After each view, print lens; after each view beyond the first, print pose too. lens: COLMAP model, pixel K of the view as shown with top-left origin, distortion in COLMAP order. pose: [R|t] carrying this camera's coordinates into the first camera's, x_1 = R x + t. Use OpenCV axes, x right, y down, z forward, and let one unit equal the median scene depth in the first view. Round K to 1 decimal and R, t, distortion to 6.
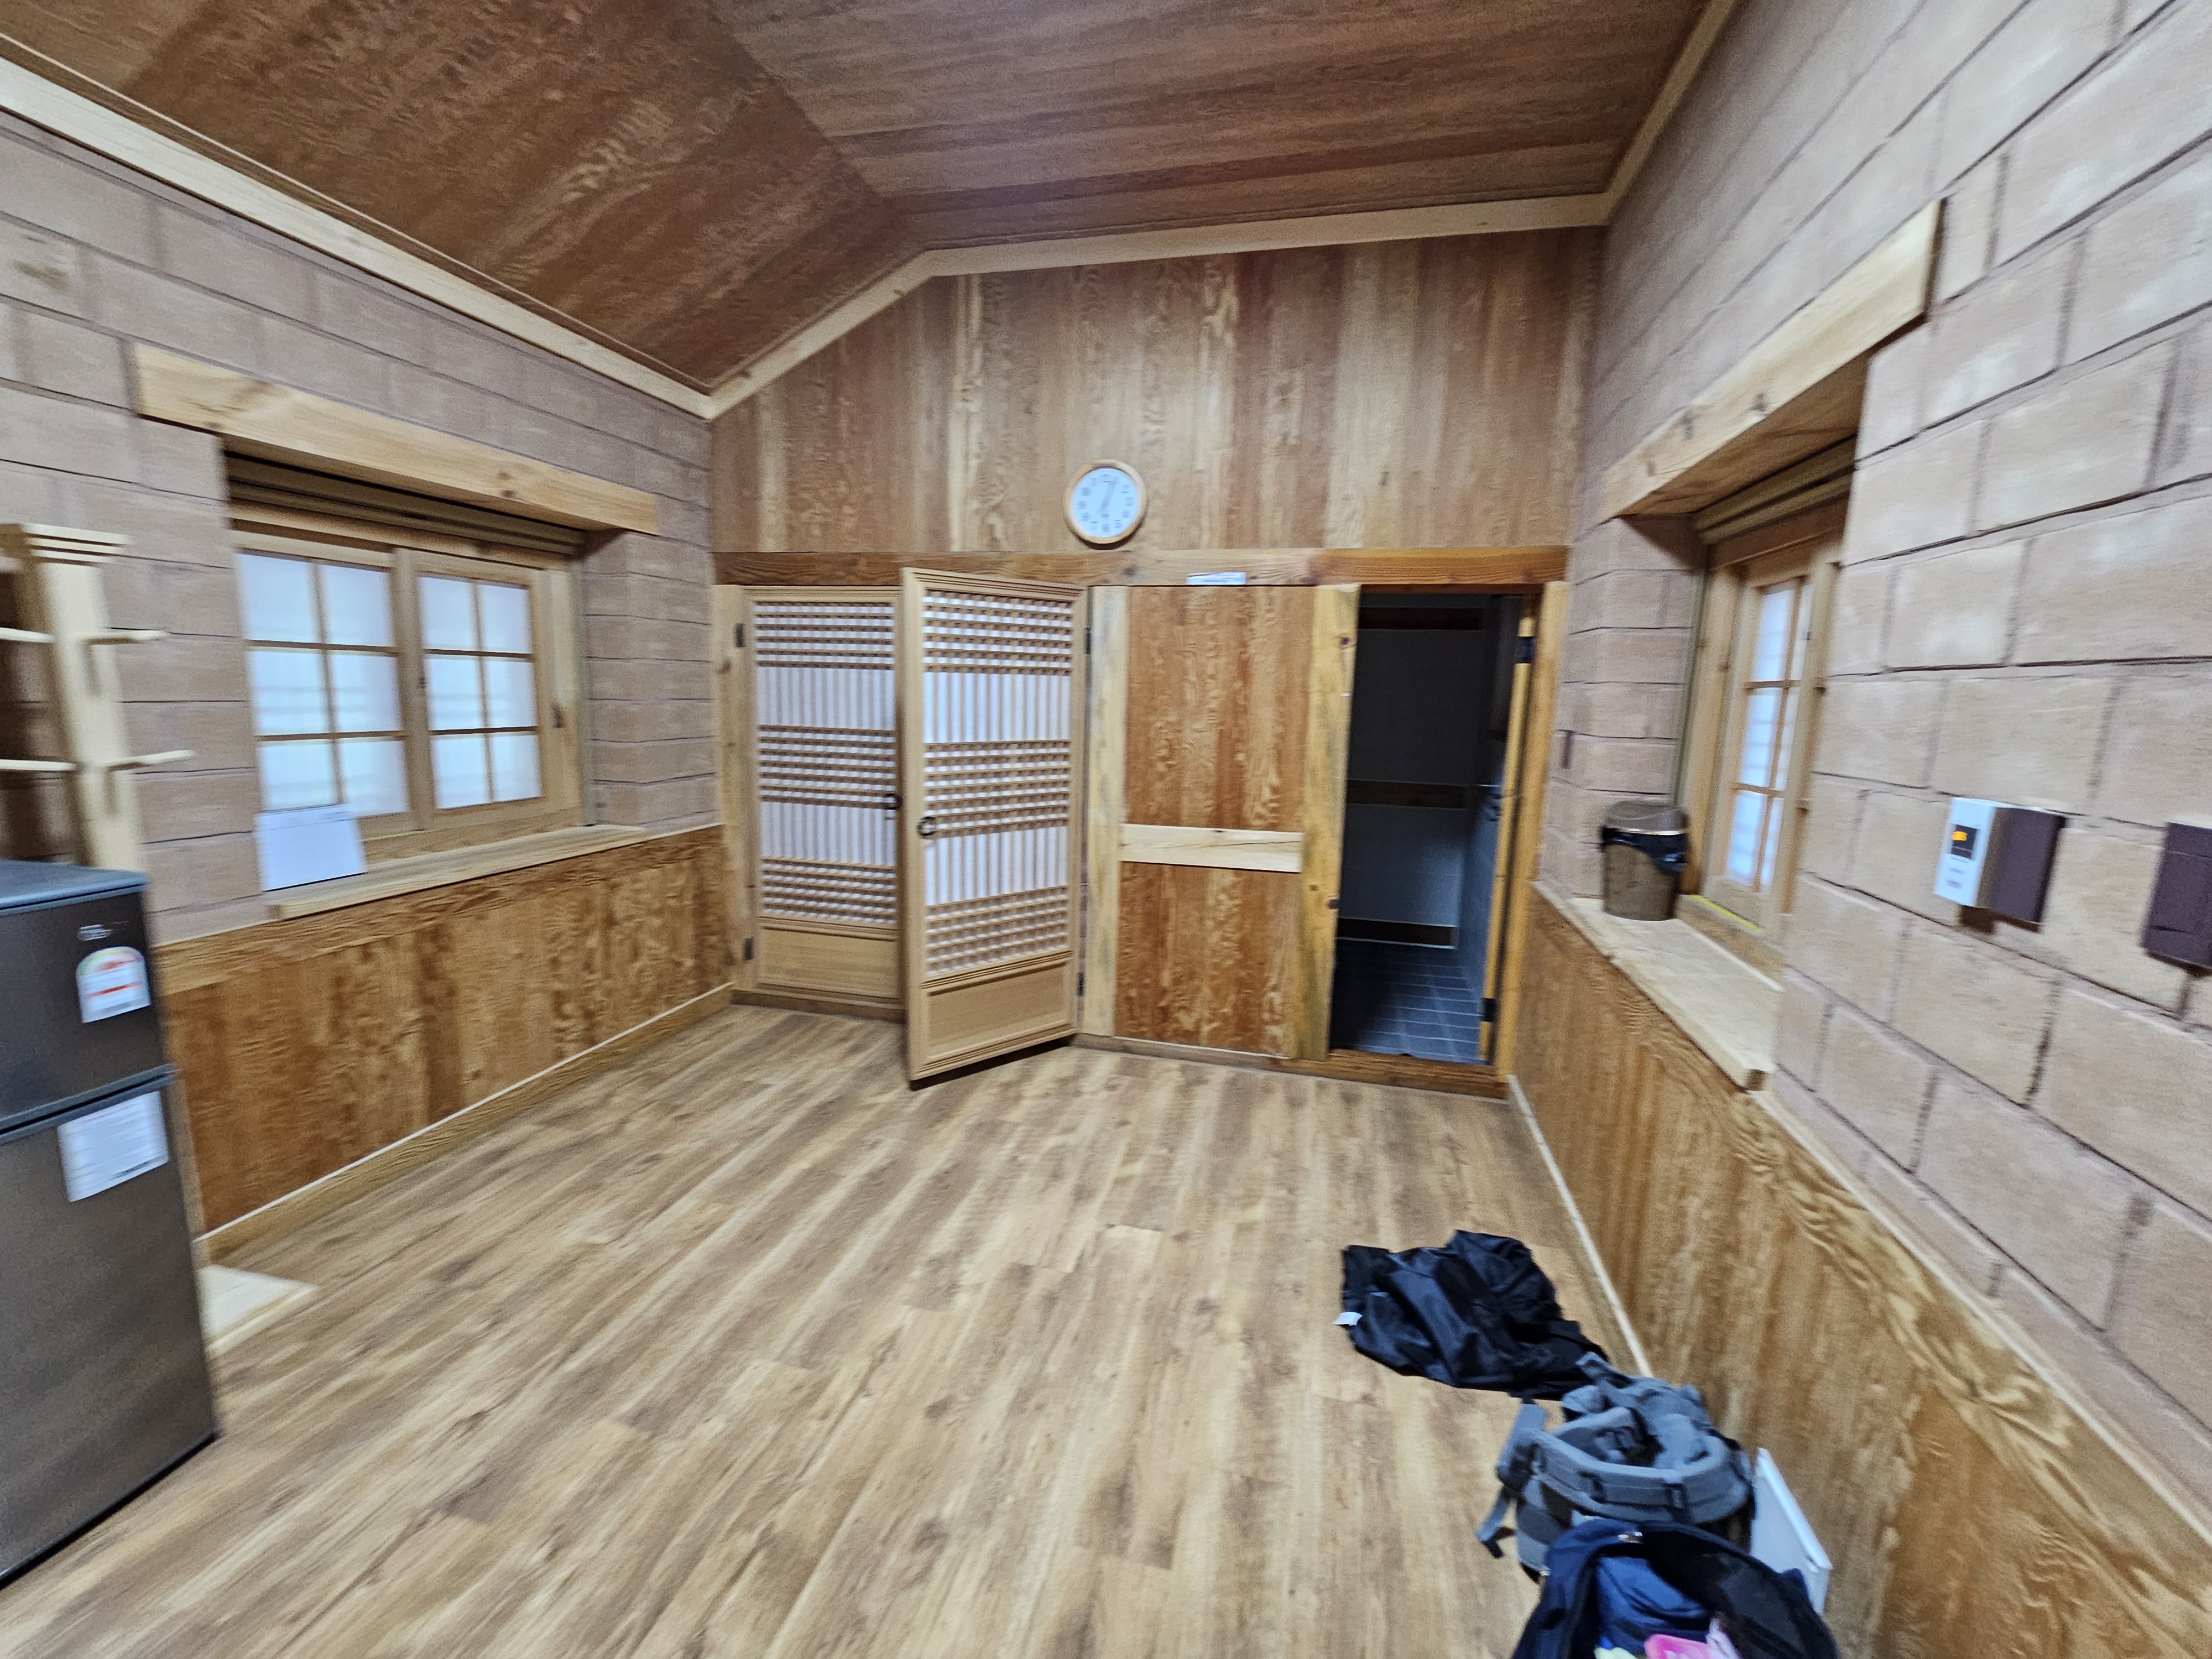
lens RADIAL K [[917.3, 0, 1103.6], [0, 917.3, 826.7], [0, 0, 1]] dist [-0.000501, -0.000543]
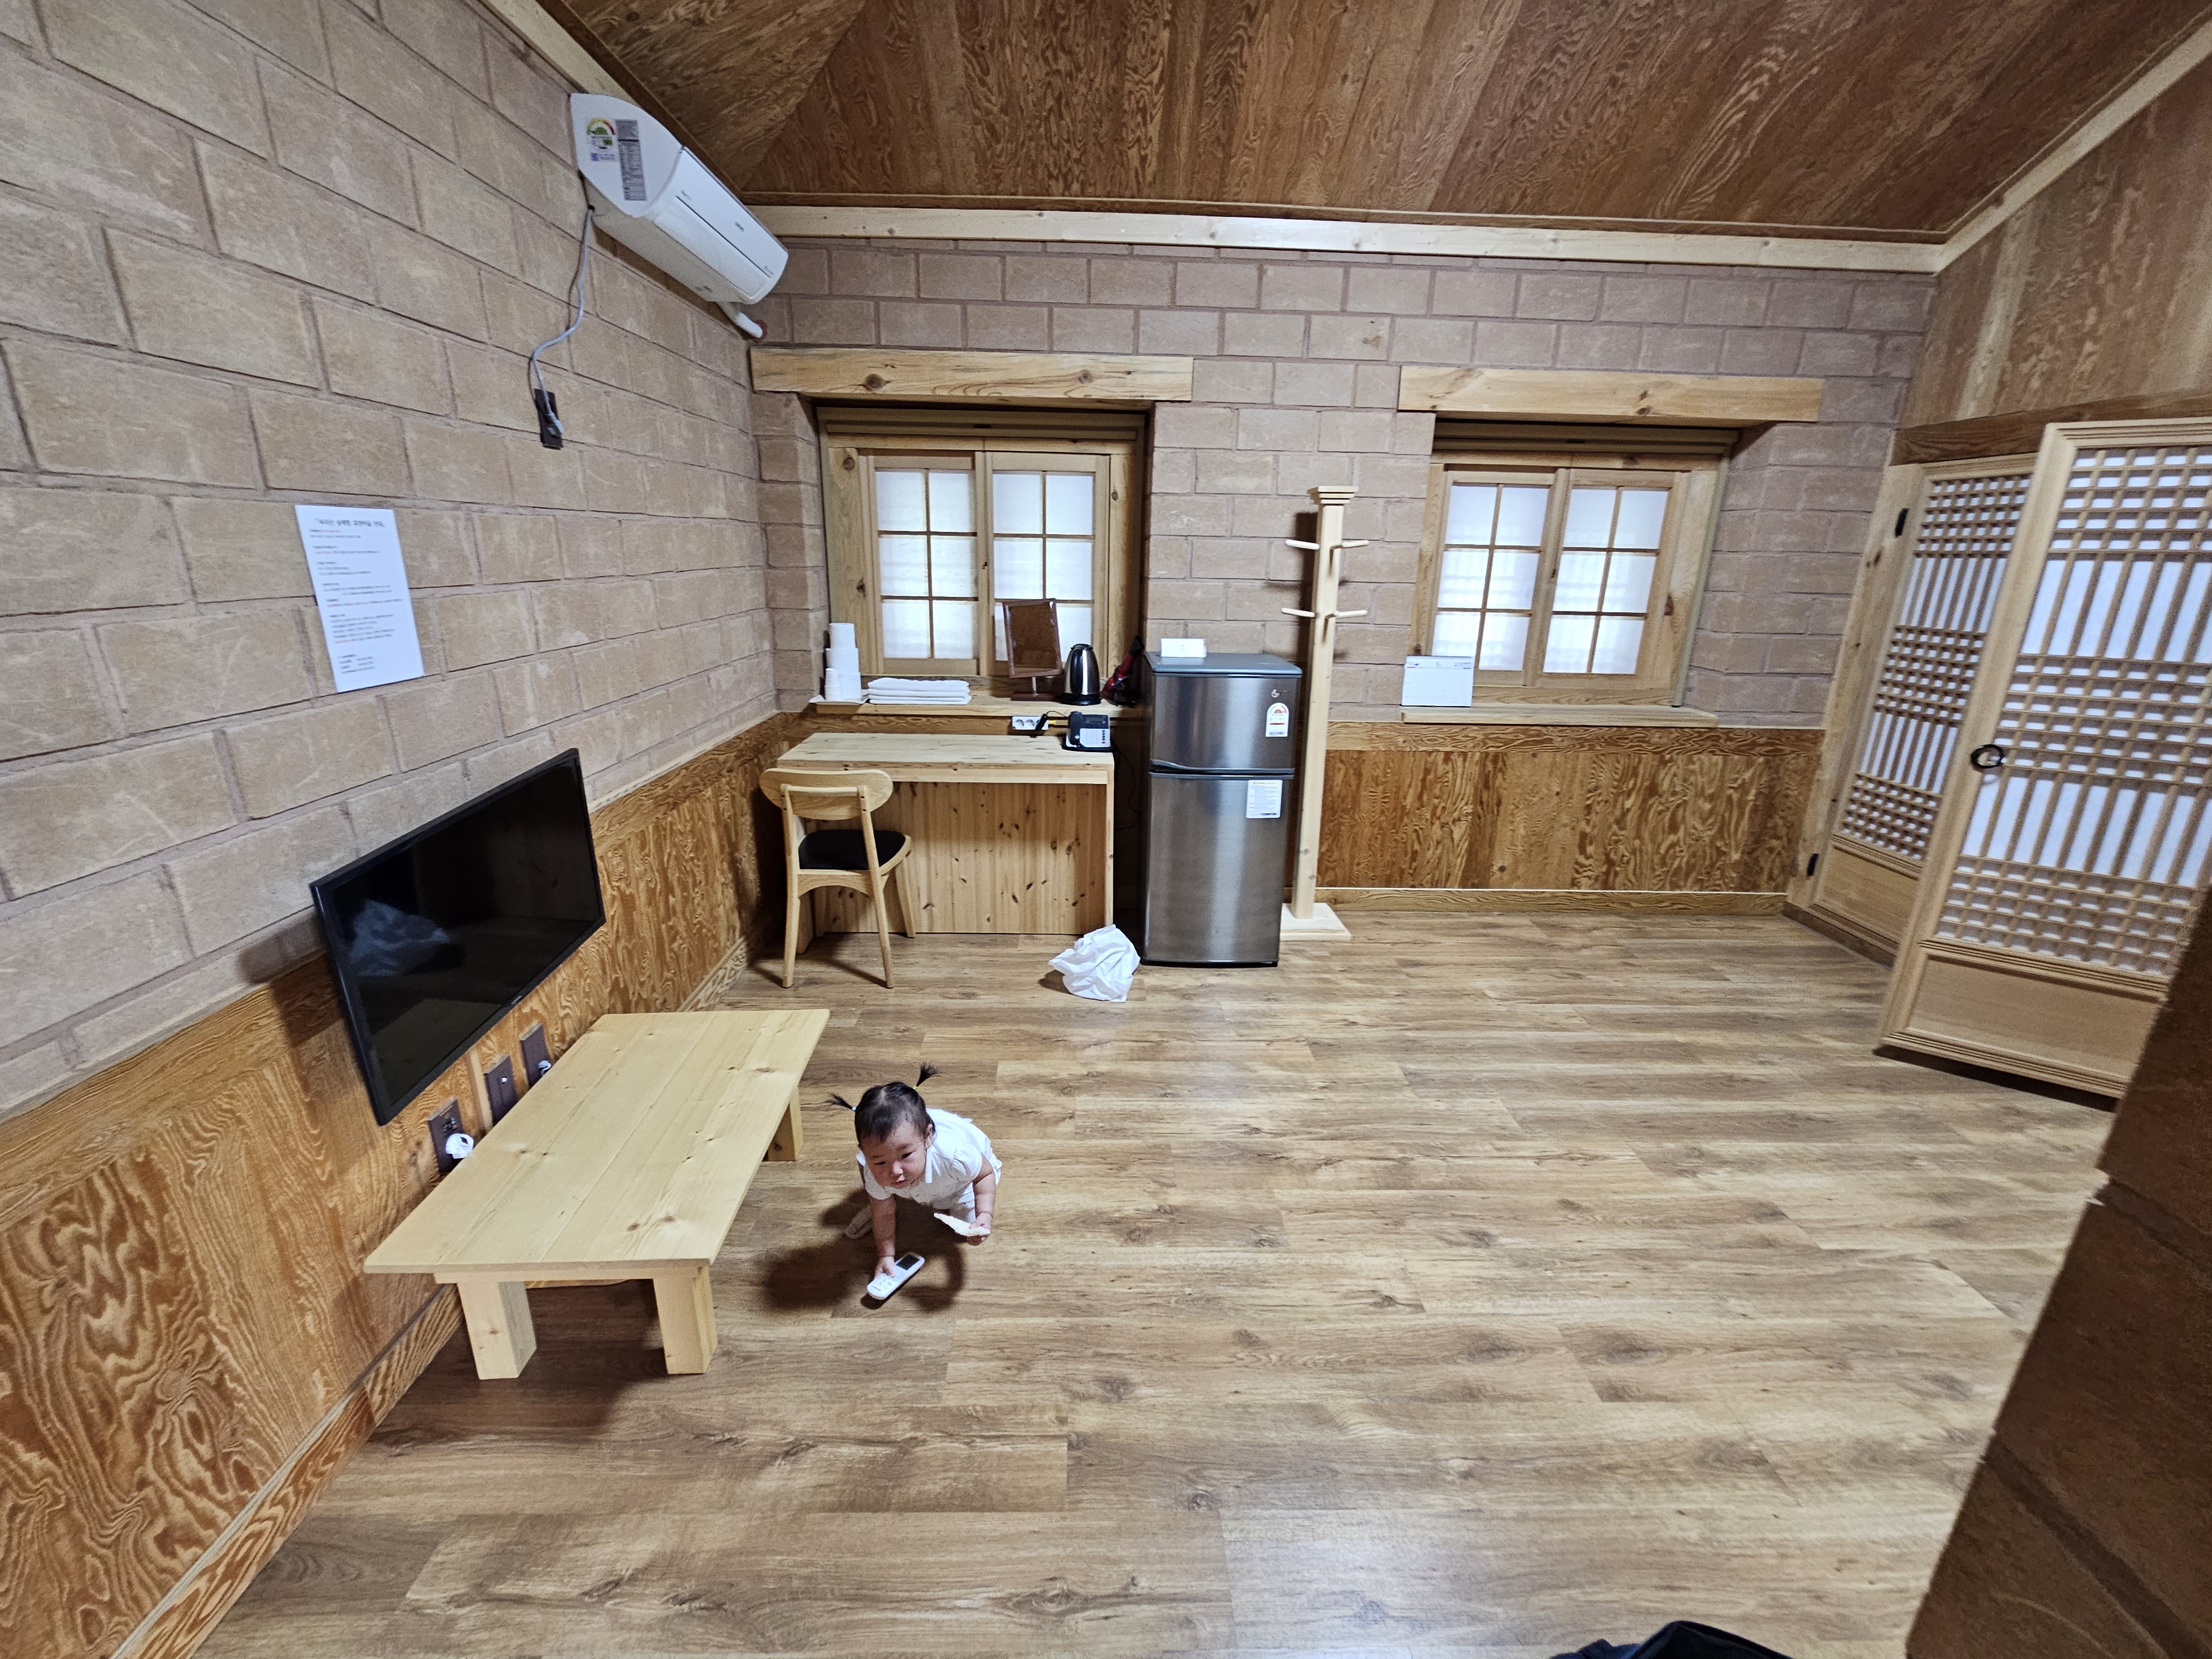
lens RADIAL K [[917.3, 0, 1103.6], [0, 917.3, 826.7], [0, 0, 1]] dist [-0.000501, -0.000543]
pose [[0.267812, 0.257245, -0.928494, 0.349812], [-0.159094, 0.962275, 0.220716, 0.004118], [0.950245, 0.088608, 0.298635, 0.023317]]
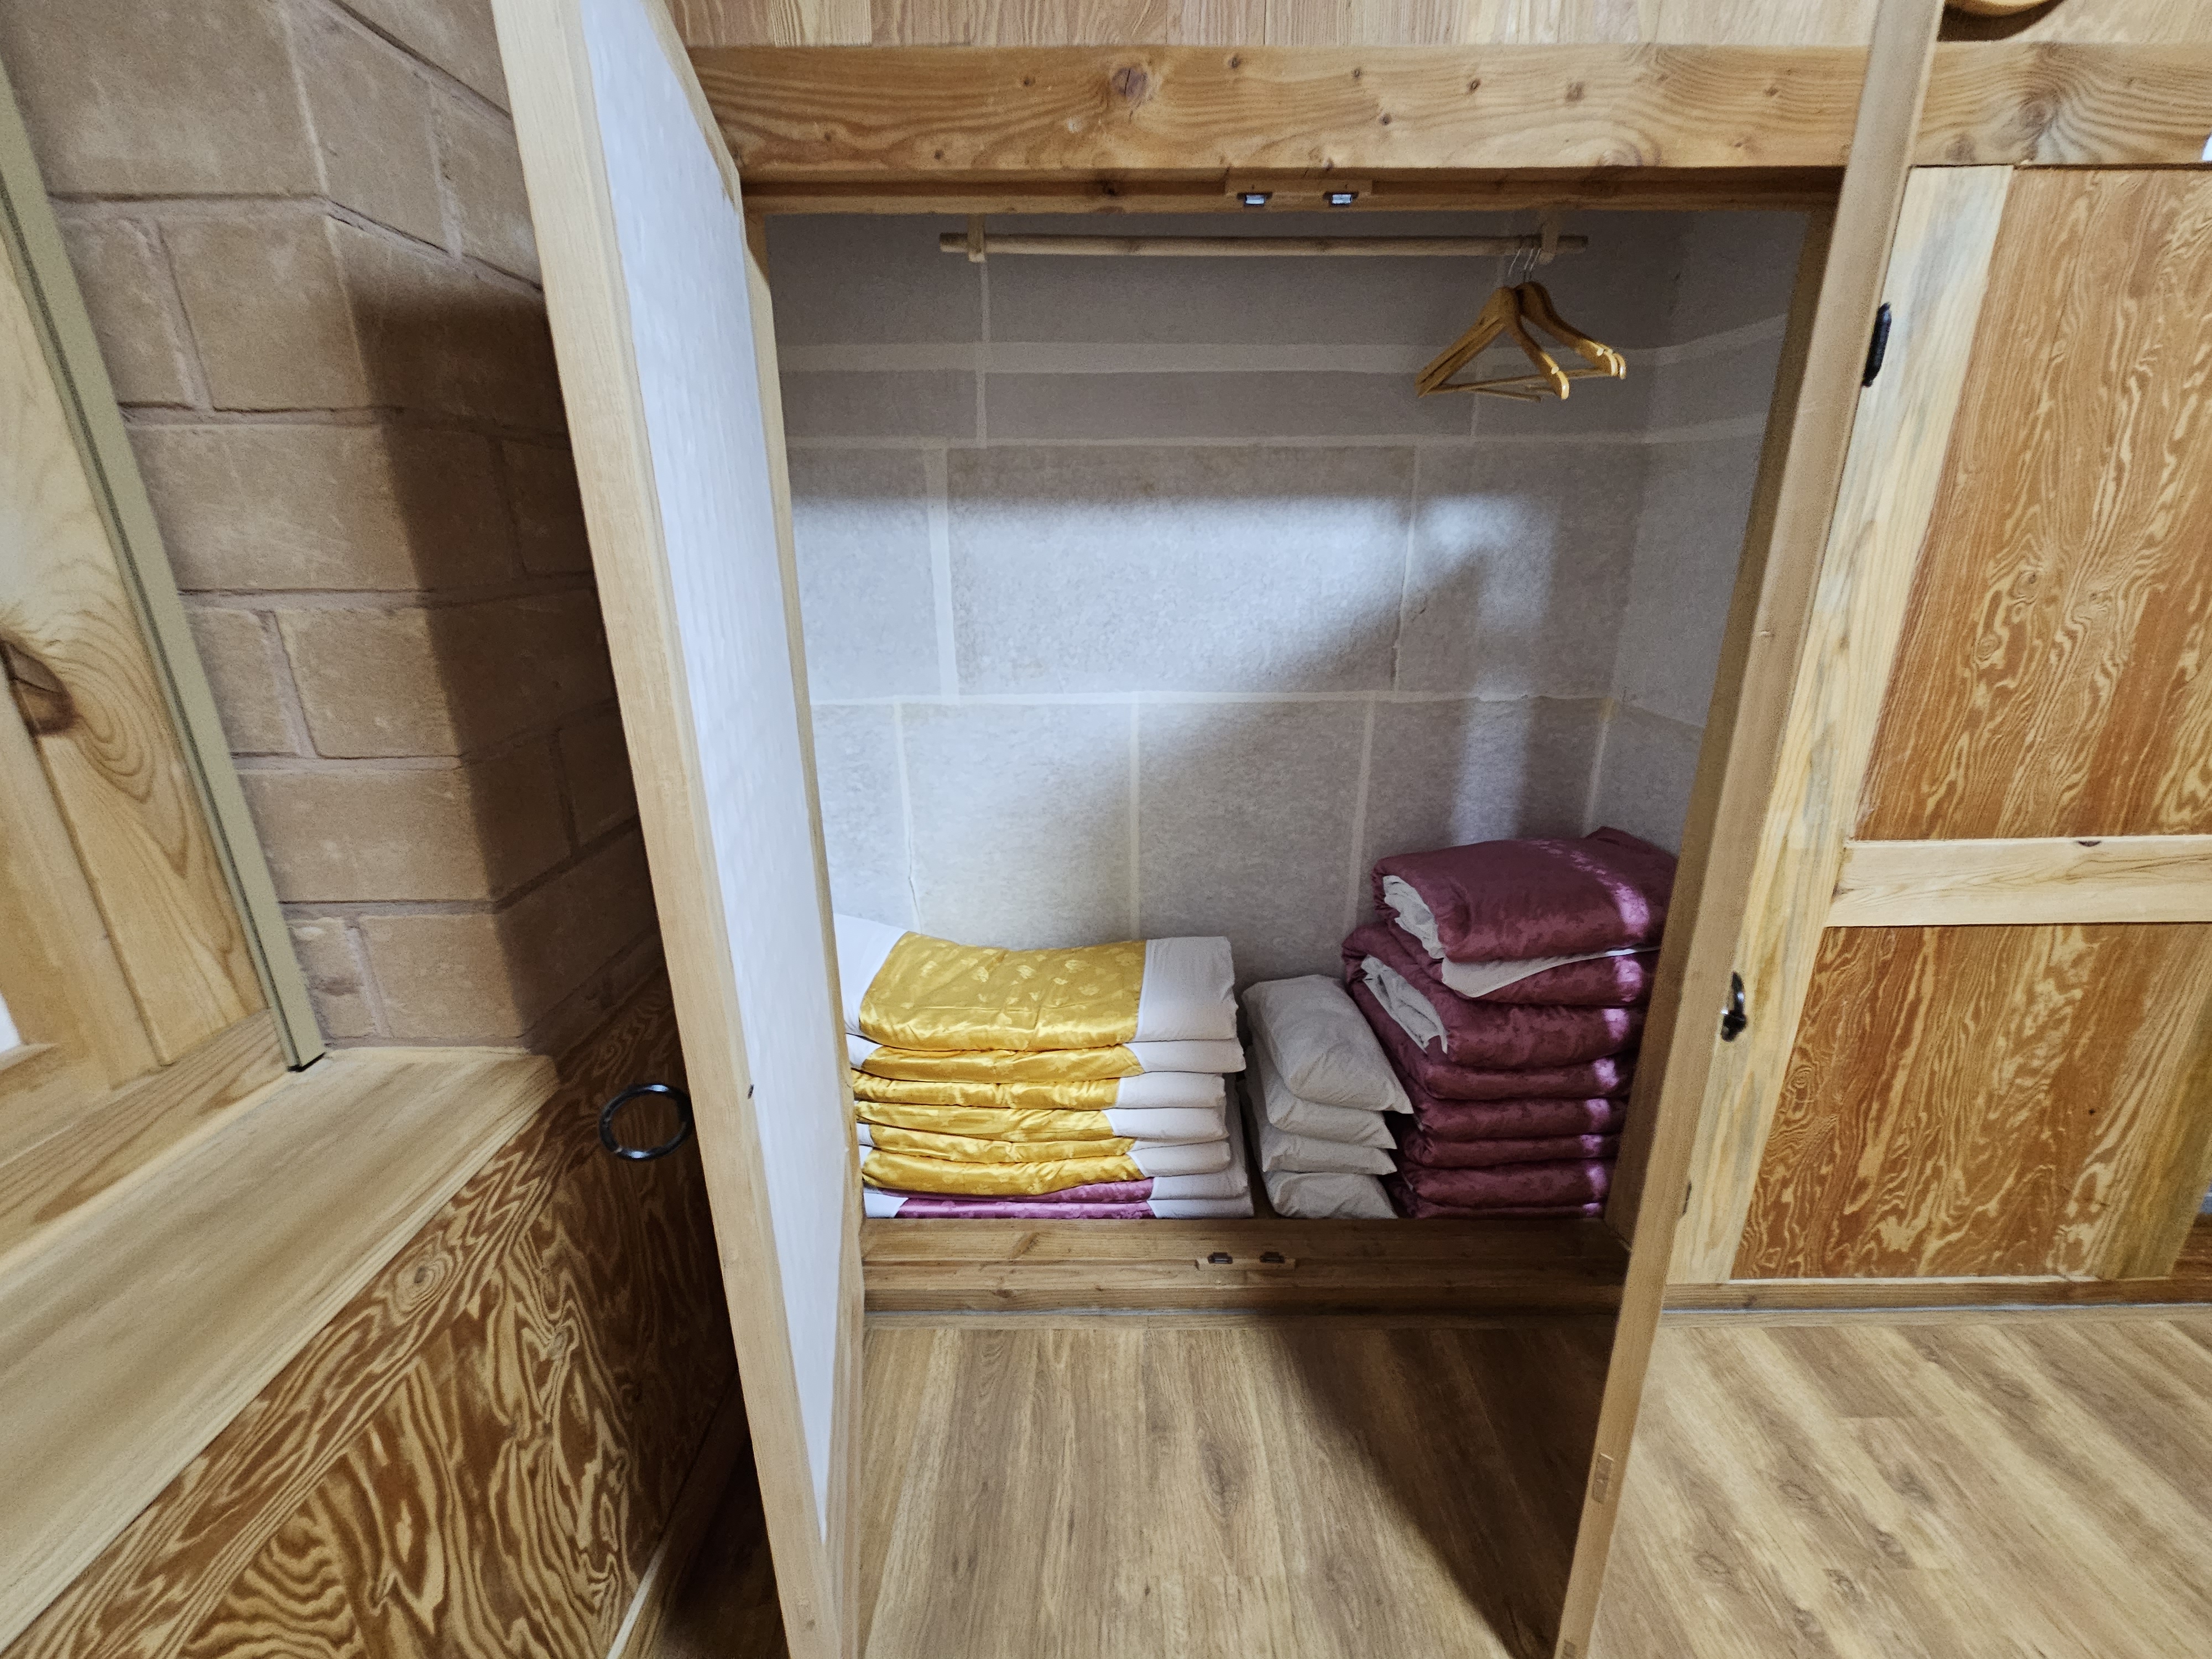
lens RADIAL K [[917.3, 0, 1103.6], [0, 917.3, 826.7], [0, 0, 1]] dist [-0.000501, -0.000543]
pose [[0.967109, -0.110332, 0.229187, -0.412264], [0.068095, 0.980443, 0.184647, -0.113113], [-0.245078, -0.162968, 0.955708, 0.742301]]
